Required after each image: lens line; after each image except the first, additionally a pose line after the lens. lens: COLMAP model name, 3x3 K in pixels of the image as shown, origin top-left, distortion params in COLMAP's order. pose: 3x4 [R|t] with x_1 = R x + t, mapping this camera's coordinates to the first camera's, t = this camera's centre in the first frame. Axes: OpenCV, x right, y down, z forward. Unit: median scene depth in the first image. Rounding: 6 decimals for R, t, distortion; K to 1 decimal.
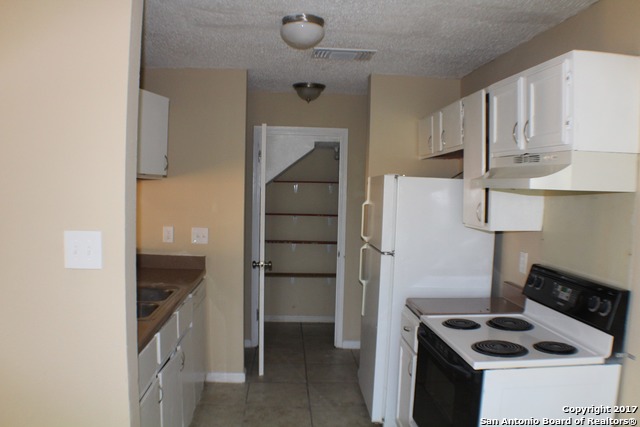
lens RADIAL K [[518.7, 0, 320.0], [0, 518.7, 213.5], [0, 0, 1]] dist [-0.213313, 0.080165]
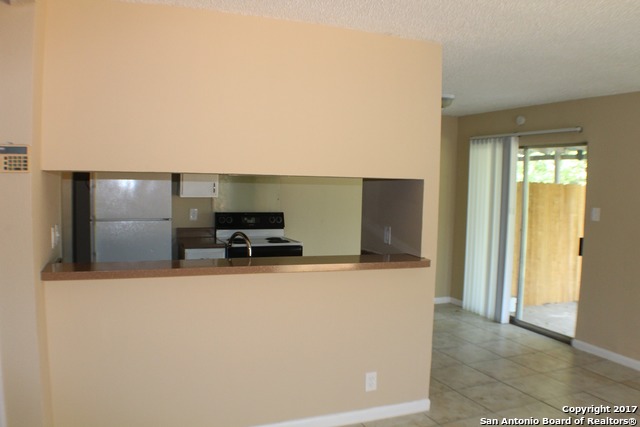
lens RADIAL K [[518.7, 0, 320.0], [0, 518.7, 213.5], [0, 0, 1]] dist [-0.213313, 0.080165]
pose [[-0.293424, -0.091133, 0.951629, -2.053012], [0.010276, 0.995088, 0.098464, -0.115728], [-0.955927, 0.038670, -0.291046, 1.486172]]
